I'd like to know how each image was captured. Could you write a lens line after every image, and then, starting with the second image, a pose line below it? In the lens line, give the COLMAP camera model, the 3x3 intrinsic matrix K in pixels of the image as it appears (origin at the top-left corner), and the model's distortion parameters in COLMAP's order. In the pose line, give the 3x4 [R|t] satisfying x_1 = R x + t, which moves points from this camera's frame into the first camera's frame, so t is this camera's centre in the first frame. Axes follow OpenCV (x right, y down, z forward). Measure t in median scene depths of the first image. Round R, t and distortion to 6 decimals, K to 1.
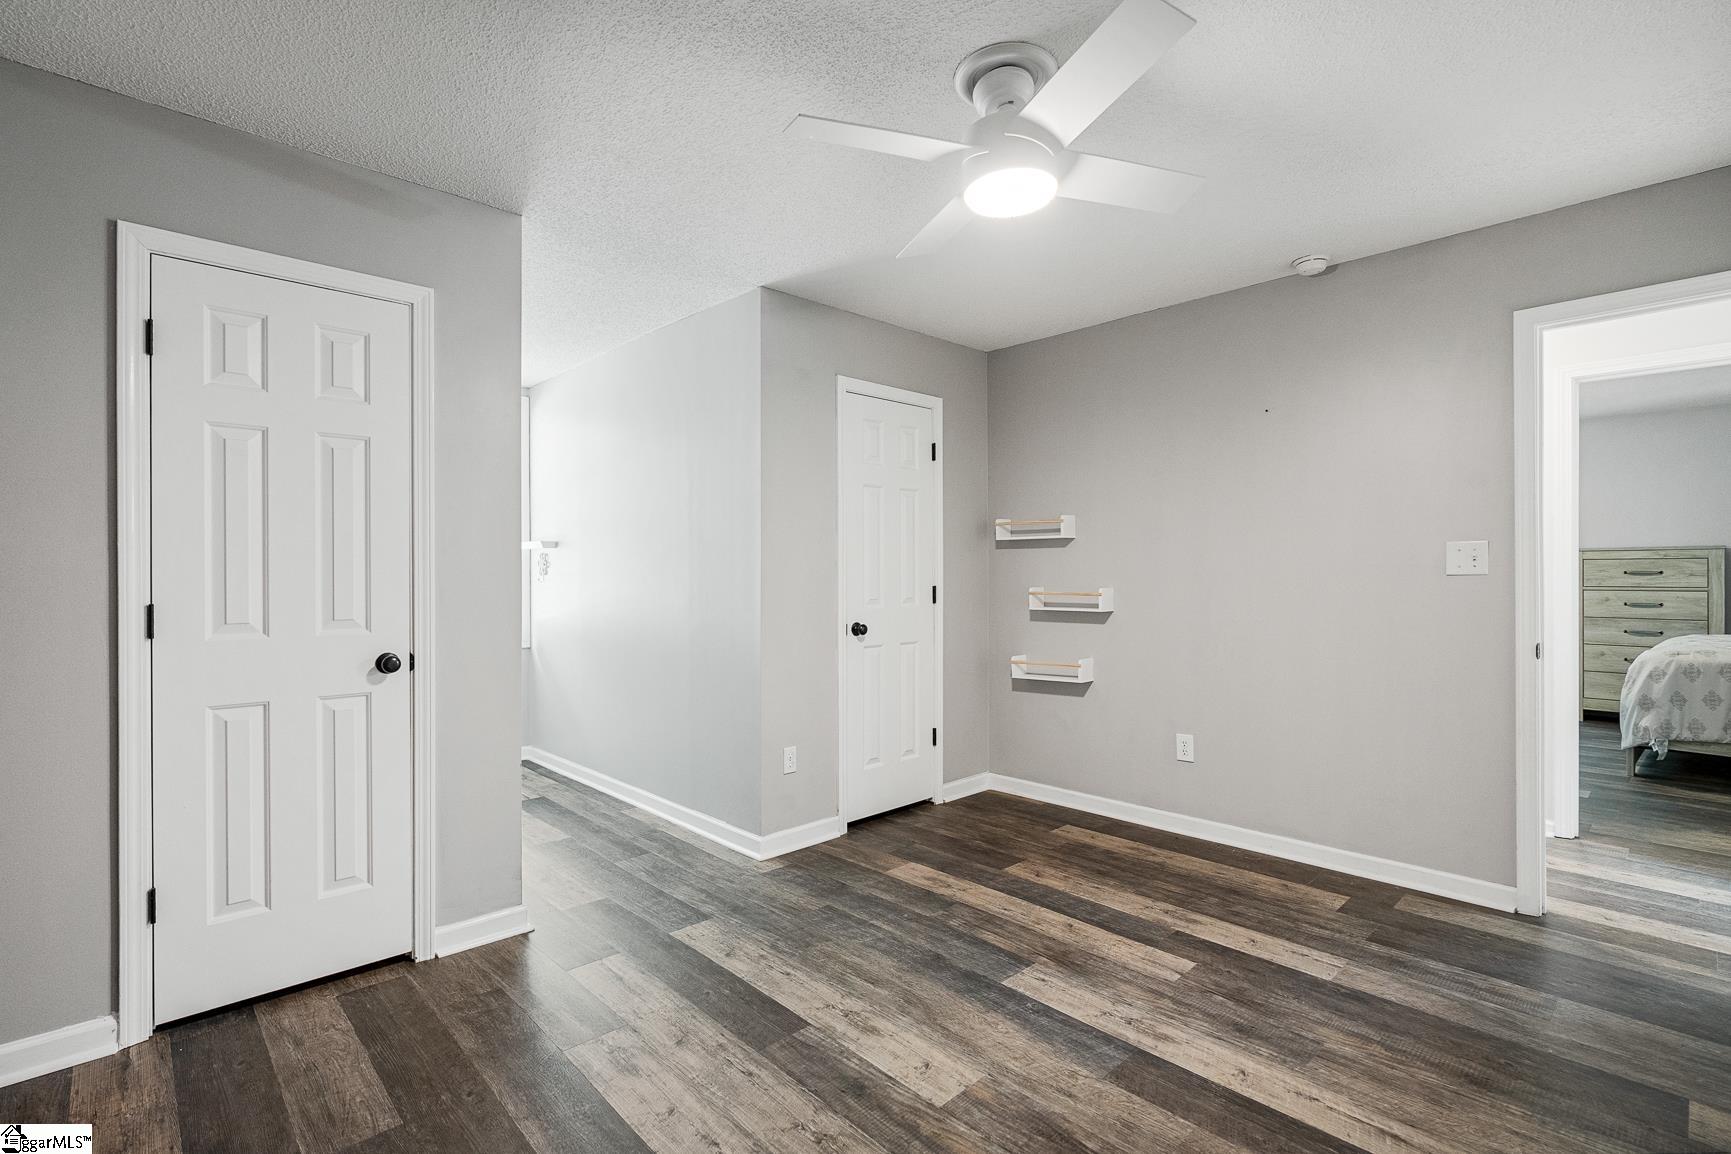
lens RADIAL K [[790.4, 0, 858.1], [0, 790.4, 604.8], [0, 0, 1]] dist [-0.002297, 0.001835]
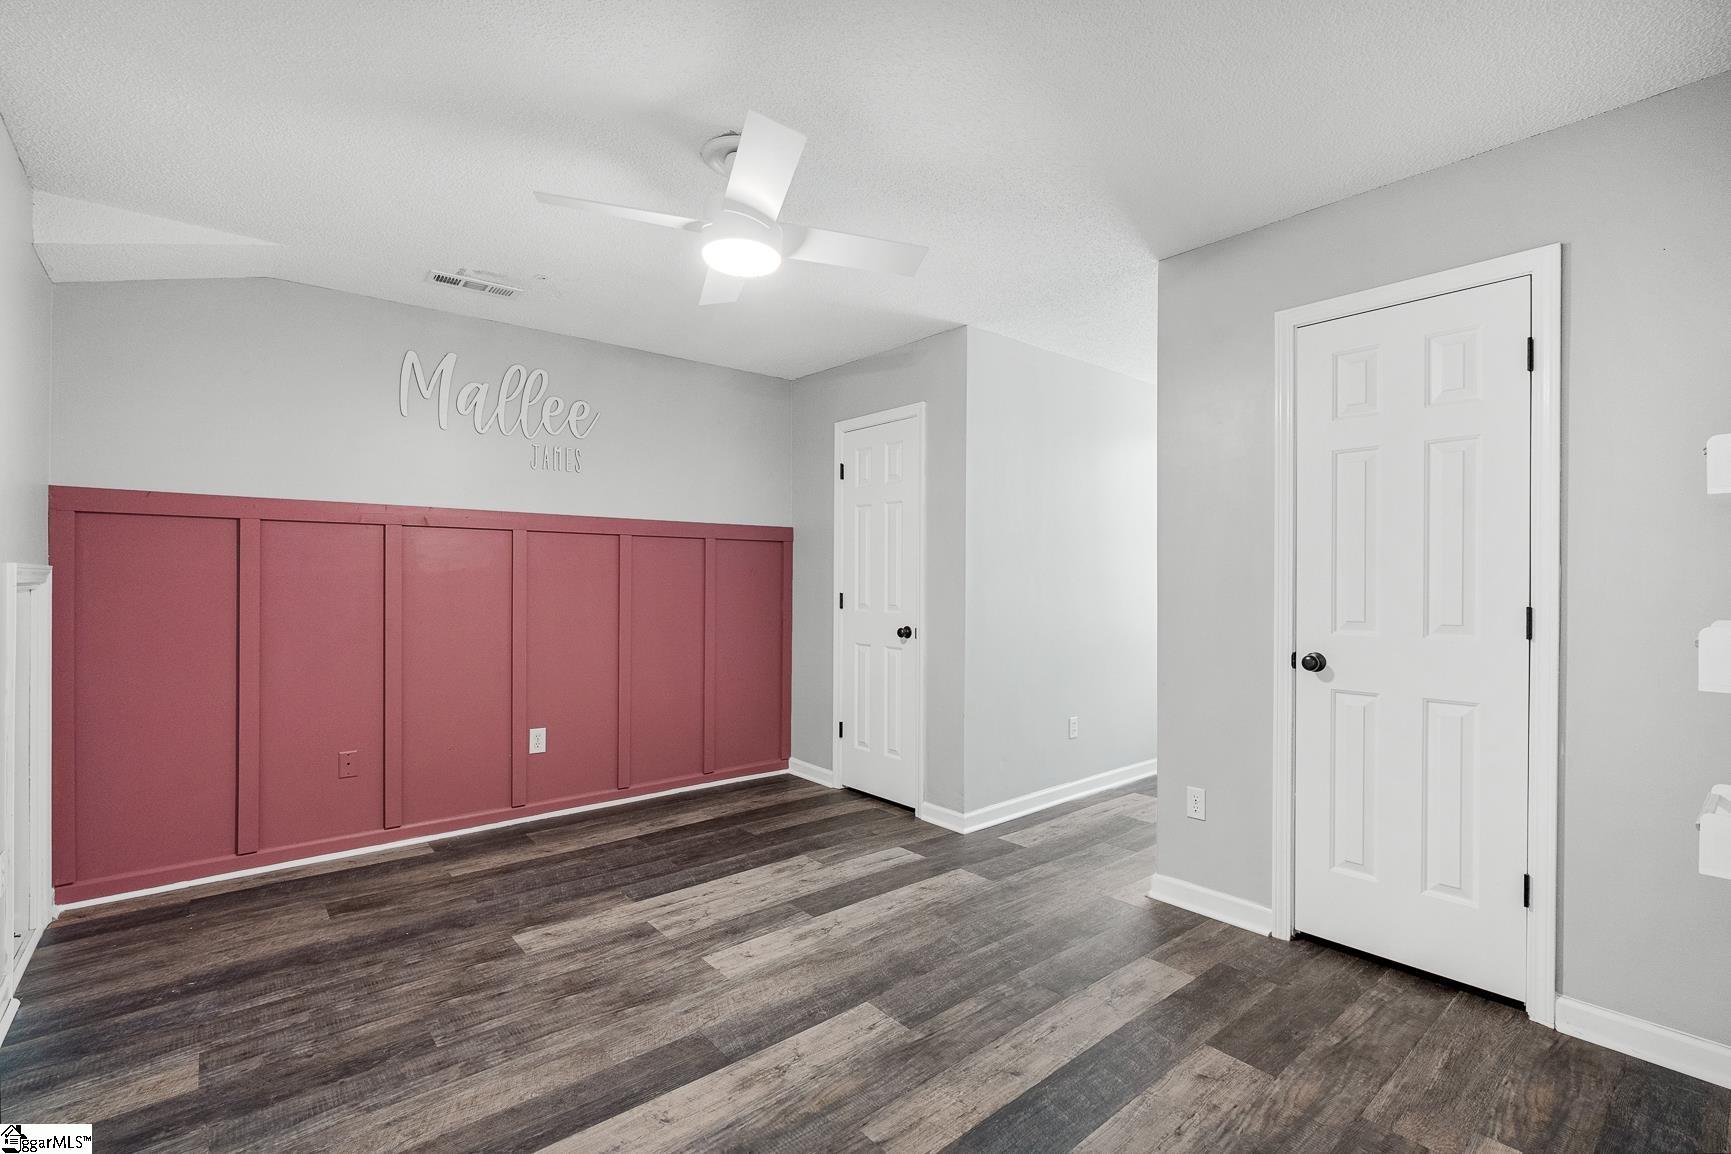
lens RADIAL K [[786.8, 0, 895.6], [0, 786.8, 584.7], [0, 0, 1]] dist [0.001006, 0.000787]
pose [[-0.032724, 0.007318, -0.999438, 1.047091], [-0.038734, 0.999213, 0.008584, -0.043583], [0.998714, 0.038994, -0.032414, 0.952465]]
